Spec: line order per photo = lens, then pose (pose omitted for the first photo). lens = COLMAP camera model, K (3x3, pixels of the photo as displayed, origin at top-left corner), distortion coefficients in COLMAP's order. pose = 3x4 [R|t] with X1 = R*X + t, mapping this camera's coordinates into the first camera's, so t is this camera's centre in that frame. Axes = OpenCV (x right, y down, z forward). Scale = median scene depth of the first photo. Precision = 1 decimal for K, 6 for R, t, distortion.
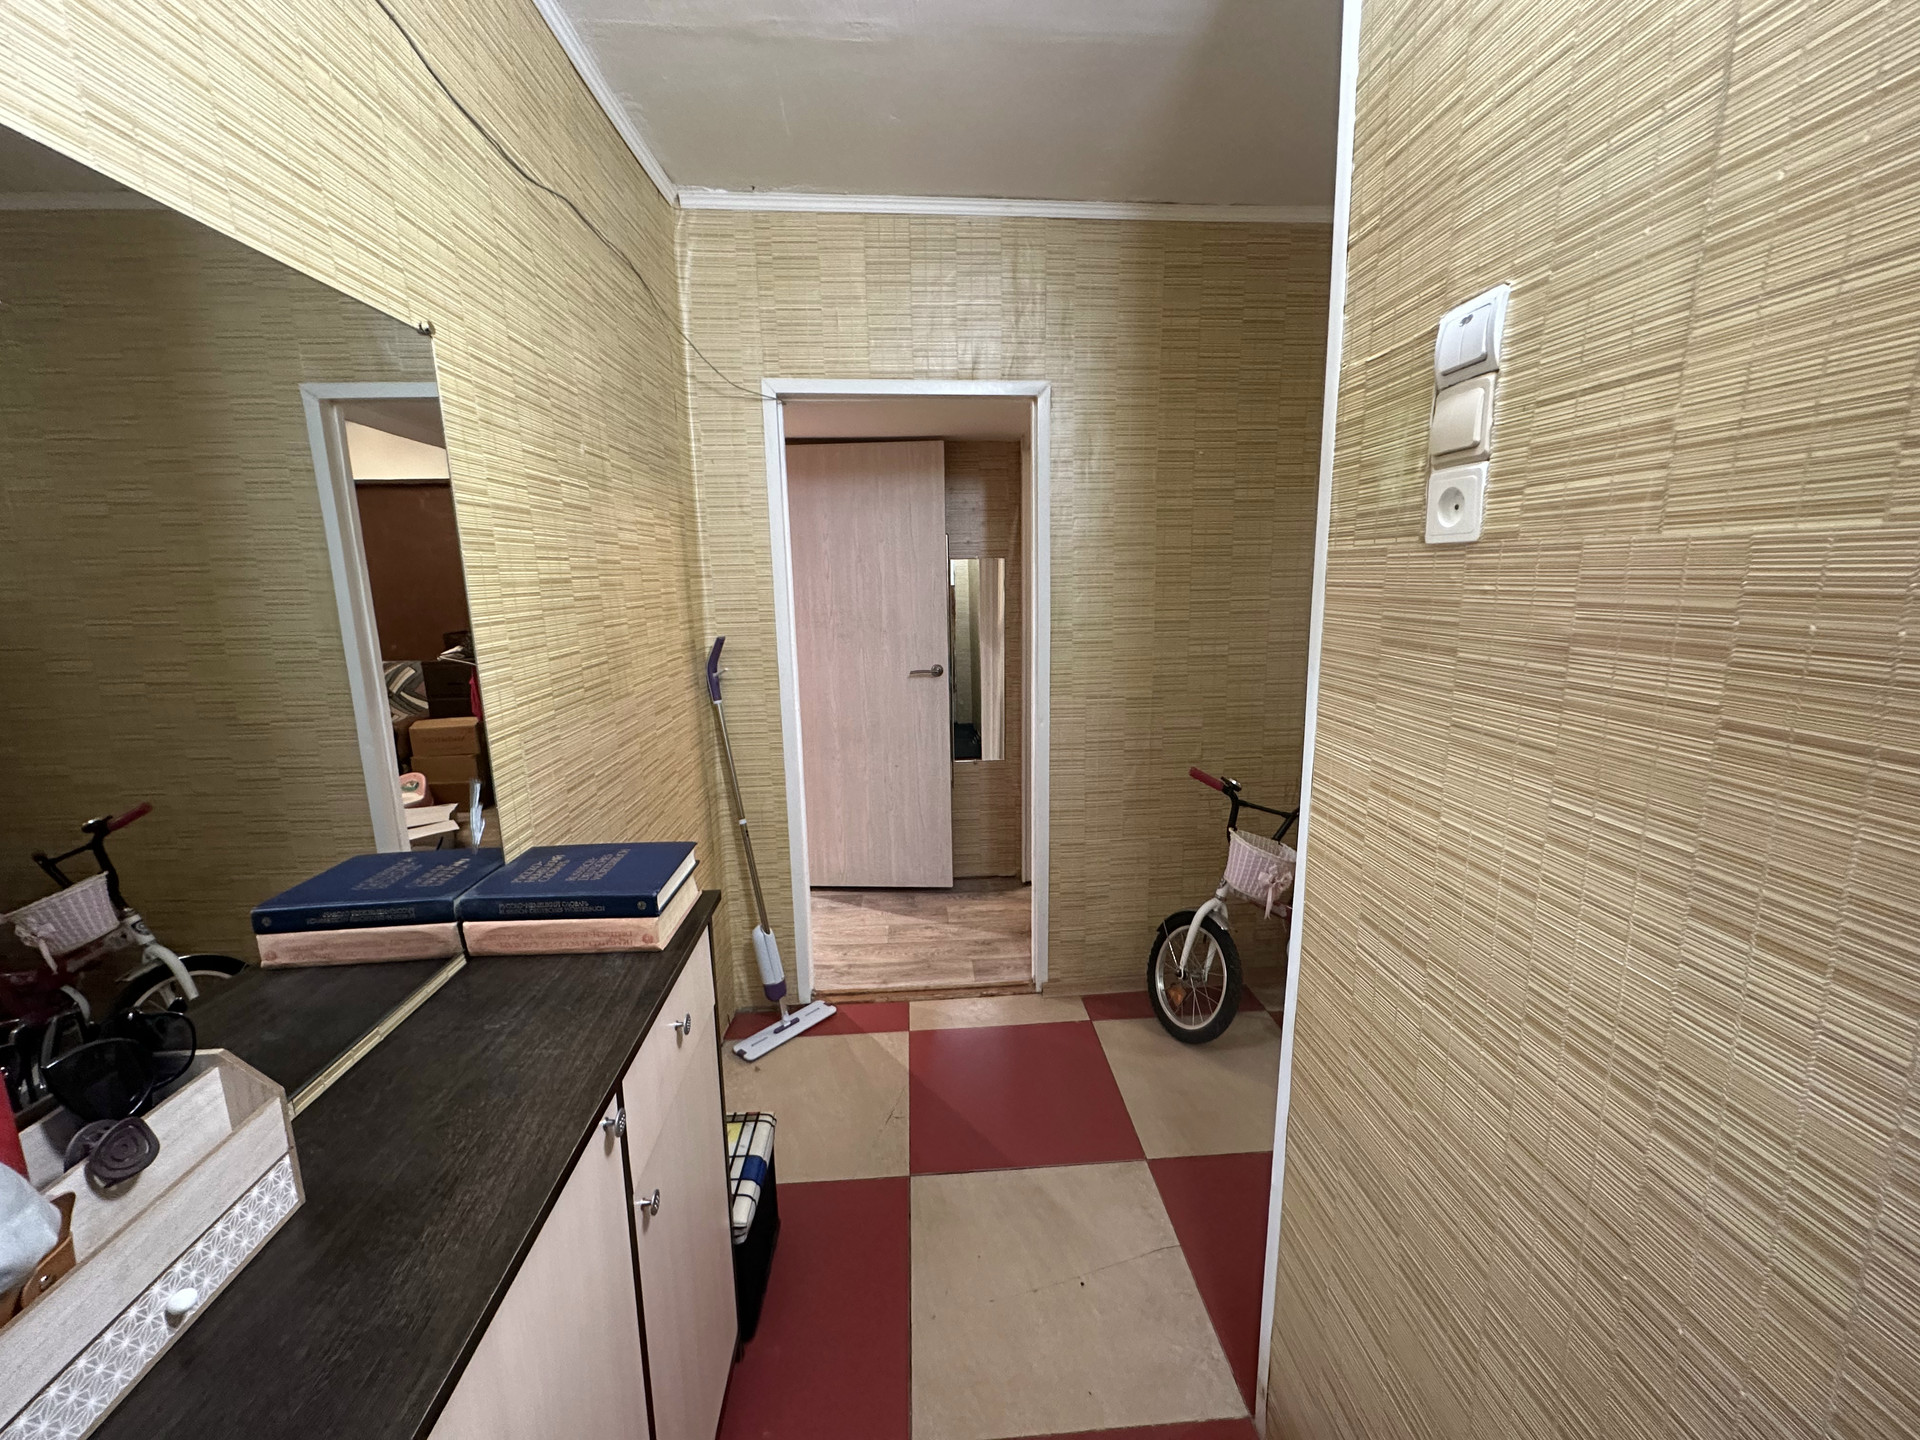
lens RADIAL K [[766.4, 0, 958.7], [0, 766.4, 716.8], [0, 0, 1]] dist [0.000252, 0.000018]
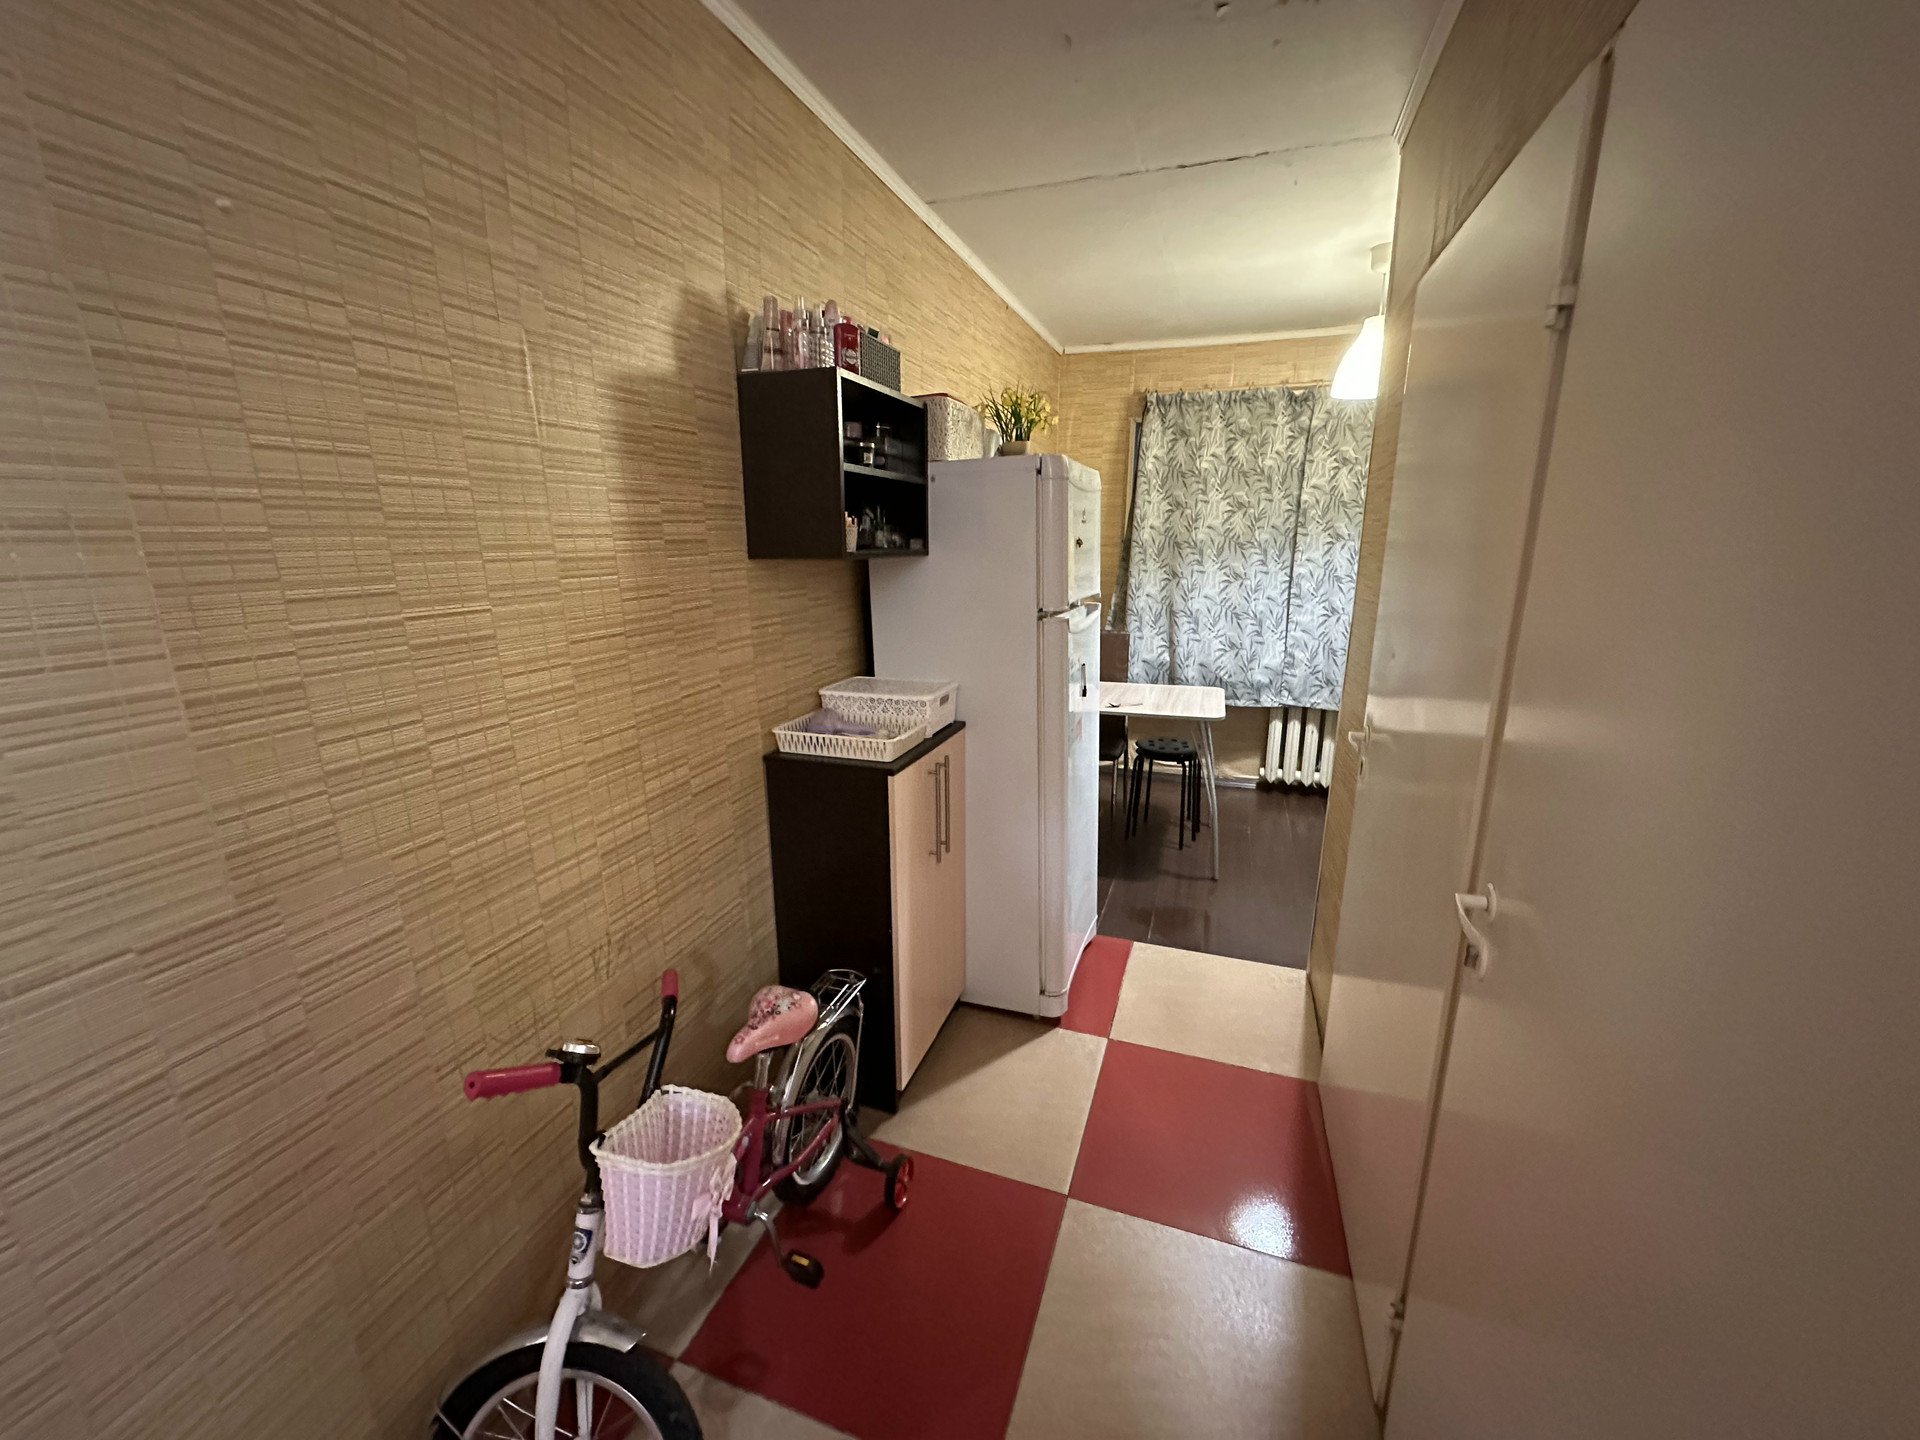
lens RADIAL K [[766.4, 0, 958.0], [0, 766.4, 720.2], [0, 0, 1]] dist [0.000252, 0.000018]
pose [[0.396342, -0.203558, 0.895253, 0.089725], [0.168939, 0.974631, 0.146814, -0.109663], [-0.902426, 0.093055, 0.420676, 0.562521]]
